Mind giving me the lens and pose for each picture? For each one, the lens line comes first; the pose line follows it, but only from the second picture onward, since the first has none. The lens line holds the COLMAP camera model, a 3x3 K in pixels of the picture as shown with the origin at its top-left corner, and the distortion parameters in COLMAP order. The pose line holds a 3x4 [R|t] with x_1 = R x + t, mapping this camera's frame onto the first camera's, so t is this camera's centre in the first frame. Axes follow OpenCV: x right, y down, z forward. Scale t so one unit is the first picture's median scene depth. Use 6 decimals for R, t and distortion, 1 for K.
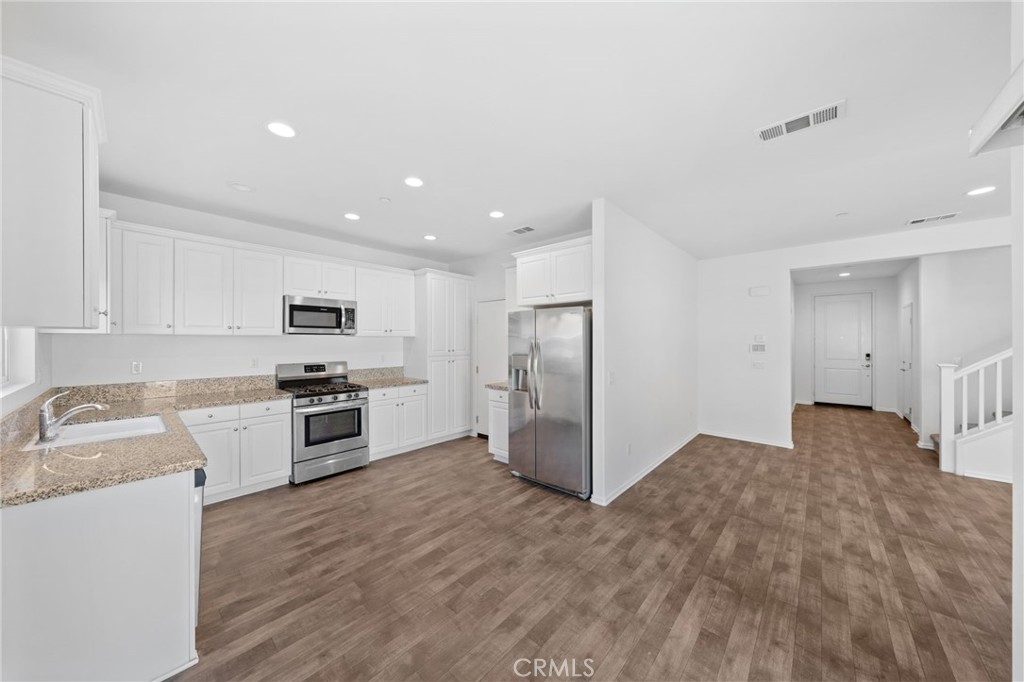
lens RADIAL K [[340.4, 0, 517.3], [0, 340.4, 311.4], [0, 0, 1]] dist [0.001906, -0.000093]
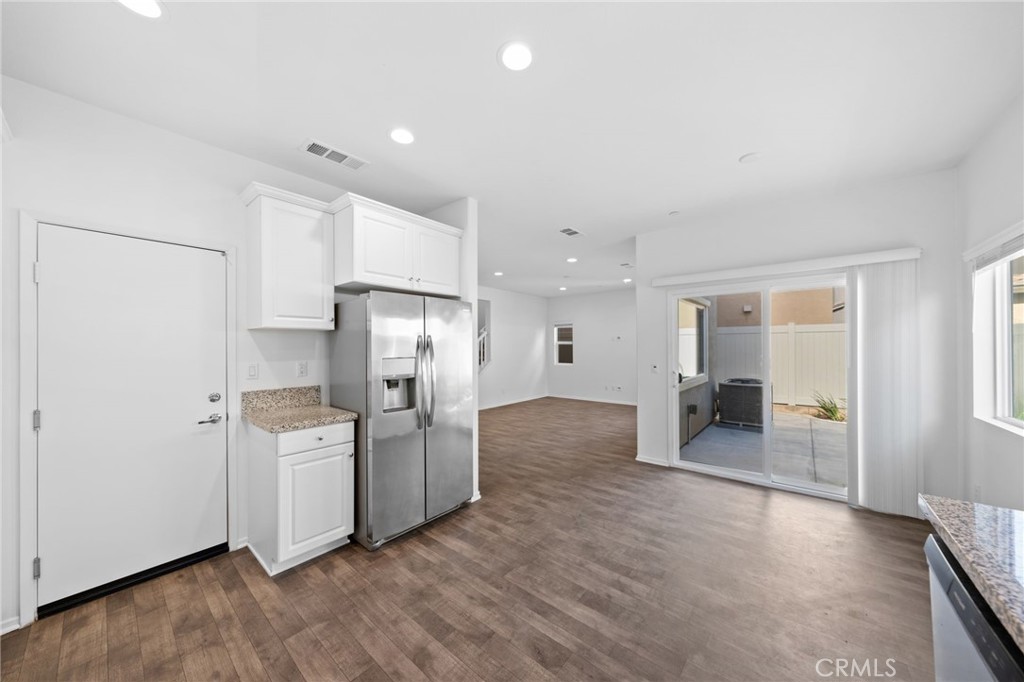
lens RADIAL K [[340.4, 0, 501.9], [0, 340.4, 349.0], [0, 0, 1]] dist [0.001906, -0.000093]
pose [[-0.005814, -0.001239, 0.999982, -0.829126], [-0.084988, 0.996382, 0.000741, 0.104836], [-0.996365, -0.084982, -0.005898, 1.004146]]
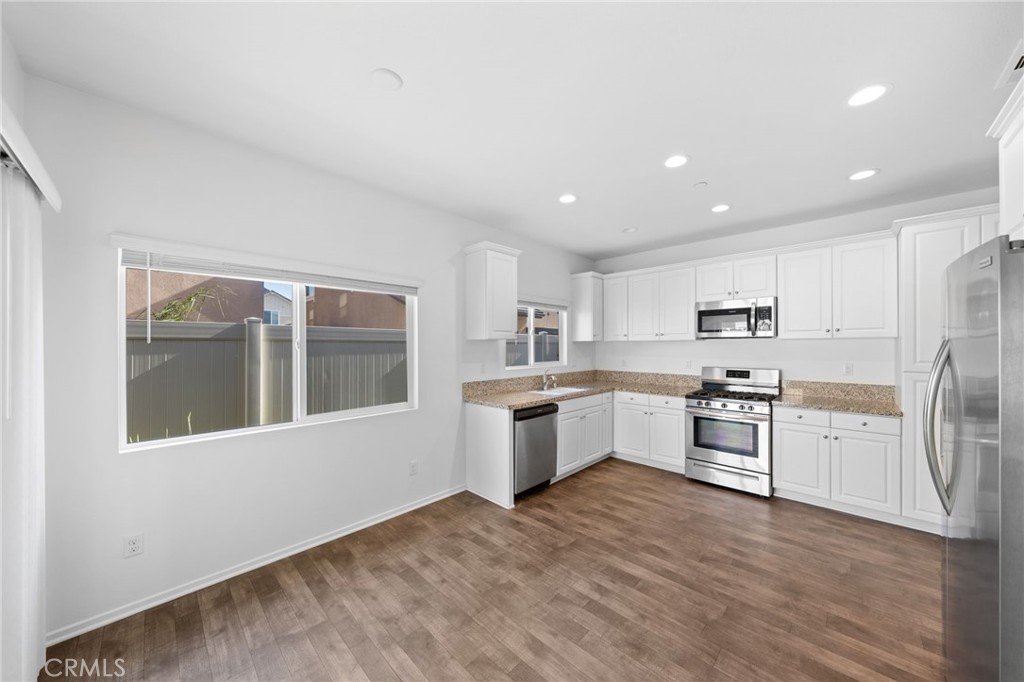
lens RADIAL K [[348.2, 0, 517.4], [0, 348.2, 342.8], [0, 0, 1]] dist [-0.005948, 0.000284]
pose [[-0.022965, -0.004944, -0.999724, 0.554678], [0.083867, 0.996453, -0.006854, 0.051511], [0.996212, -0.084001, -0.022469, 0.615396]]
